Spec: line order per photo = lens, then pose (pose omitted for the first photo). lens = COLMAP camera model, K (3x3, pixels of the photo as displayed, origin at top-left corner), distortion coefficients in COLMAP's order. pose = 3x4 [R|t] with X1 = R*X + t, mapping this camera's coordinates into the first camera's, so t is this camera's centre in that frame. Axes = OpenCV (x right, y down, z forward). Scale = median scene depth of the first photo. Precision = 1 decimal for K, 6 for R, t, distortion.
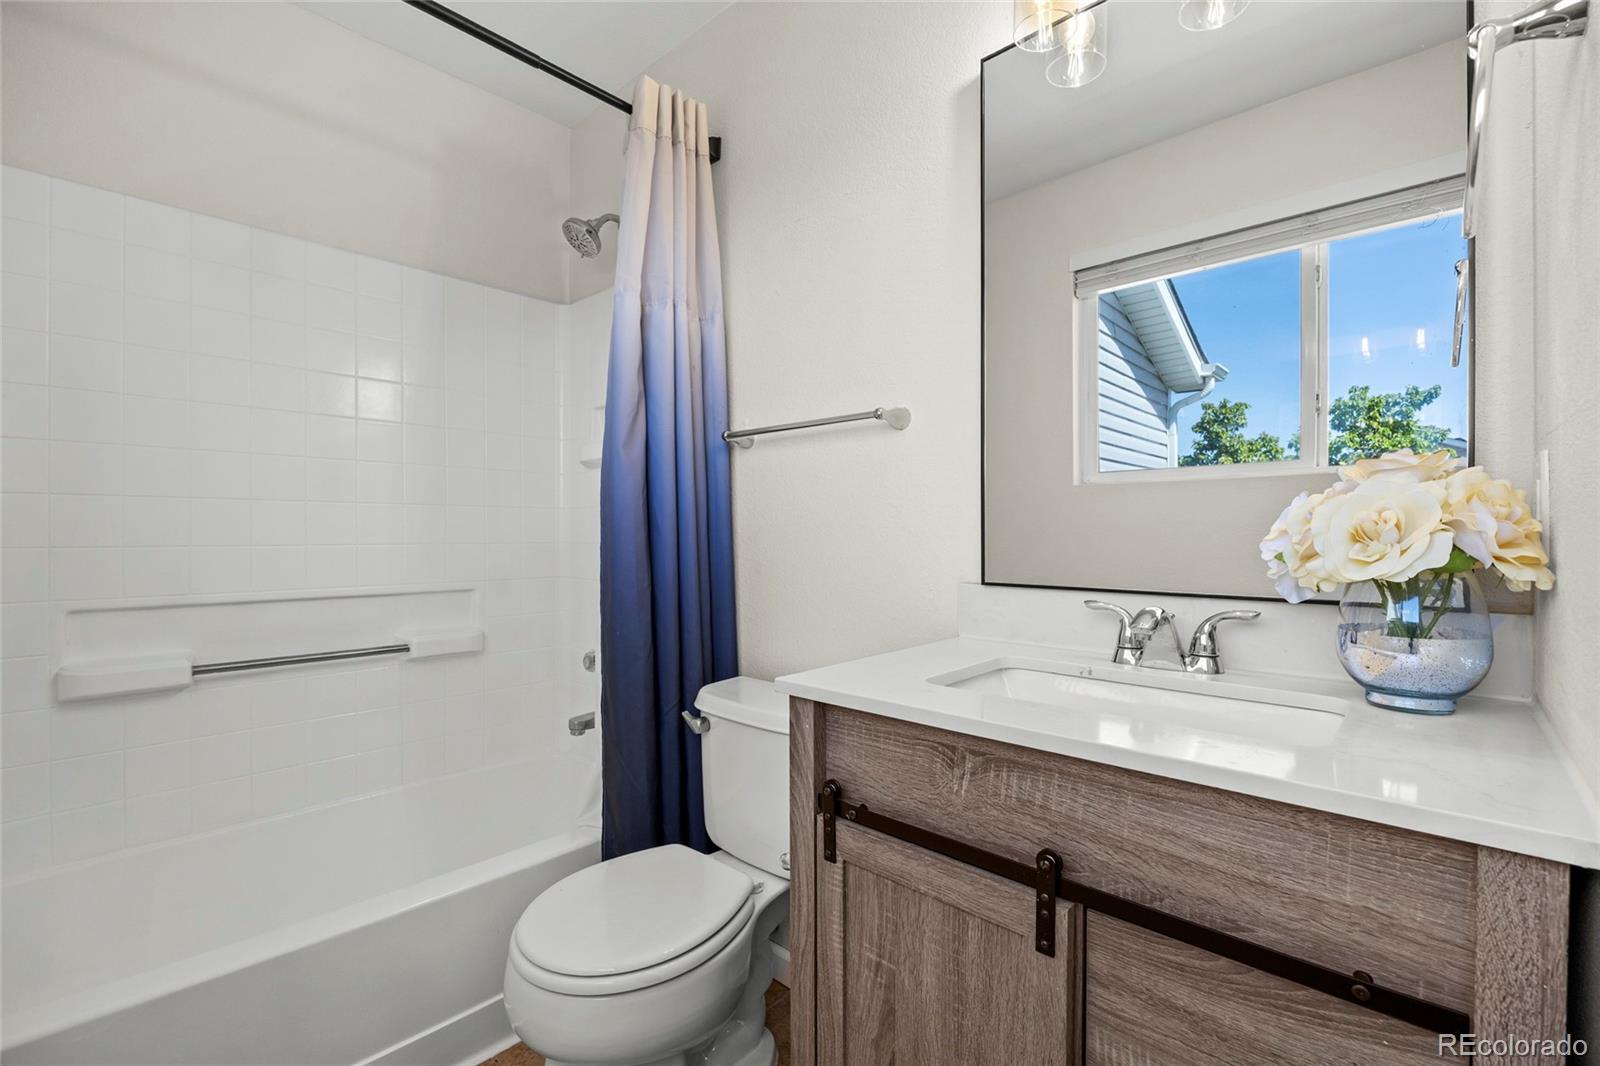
lens RADIAL K [[704.0, 0, 805.6], [0, 704.0, 534.5], [0, 0, 1]] dist [-0.016193, -0.000170]
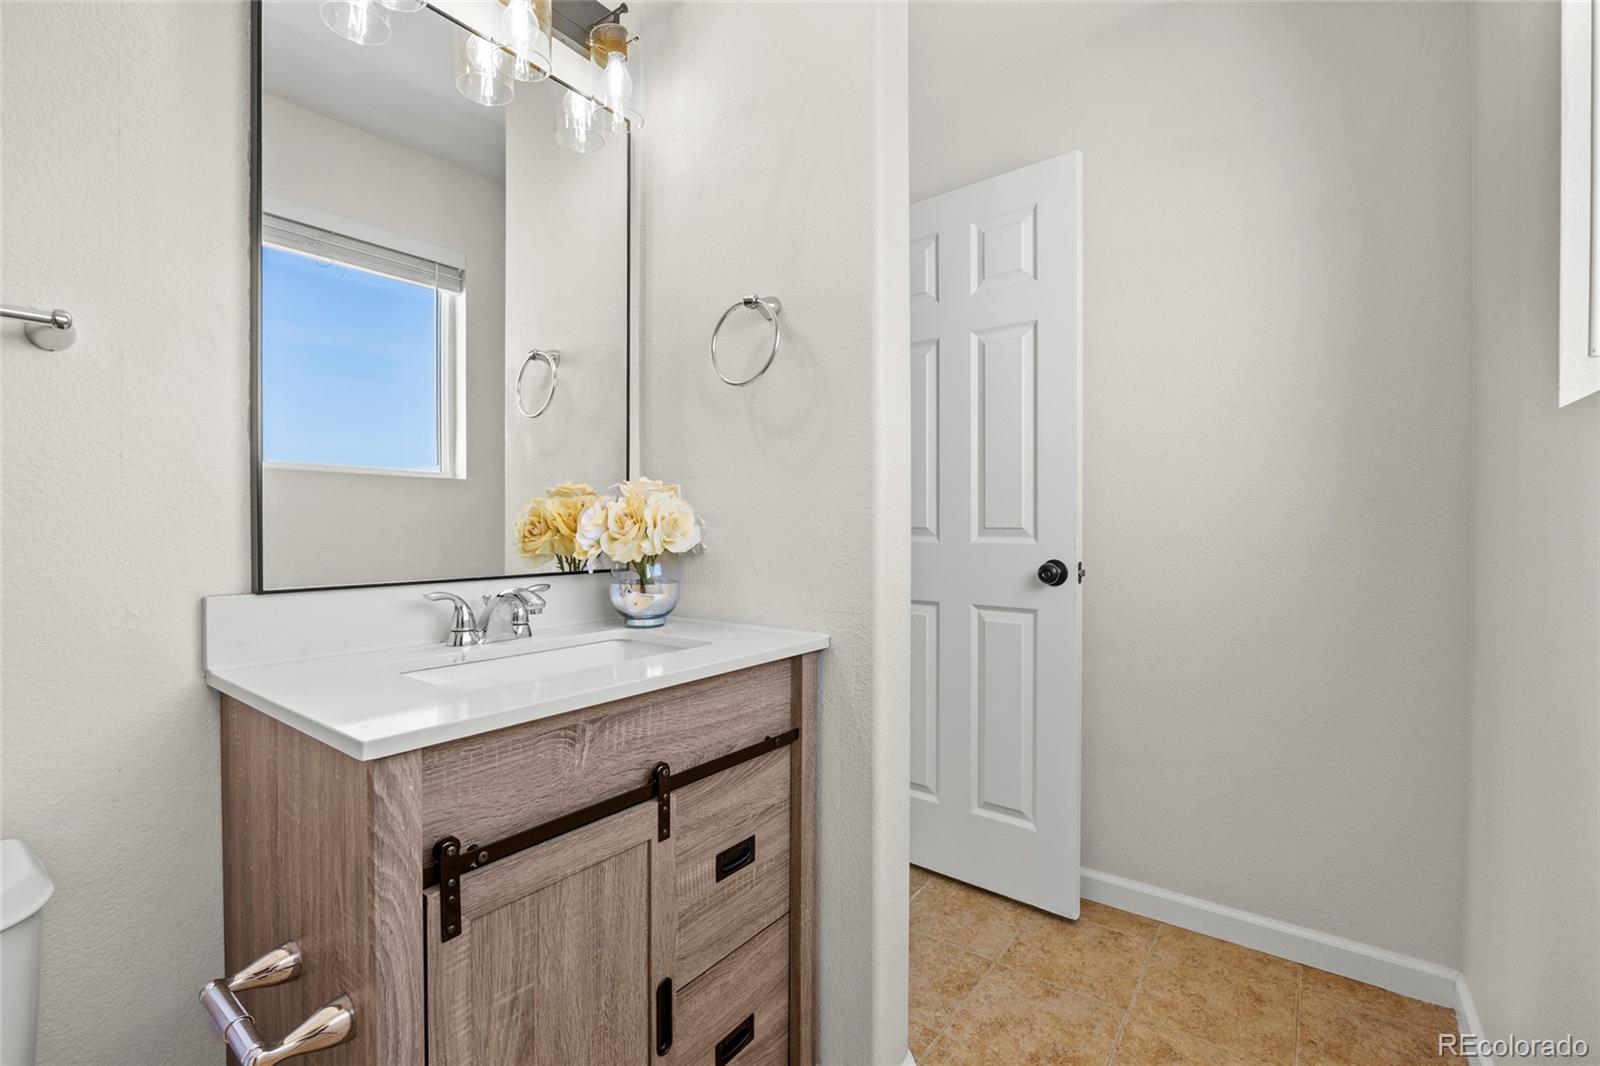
lens RADIAL K [[713.7, 0, 797.5], [0, 713.7, 525.8], [0, 0, 1]] dist [-0.012012, 0.000598]
pose [[-0.122865, 0.000815, 0.992423, -0.945171], [0.001699, 0.999998, -0.000611, -0.001809], [-0.992422, 0.001611, -0.122866, 0.823397]]
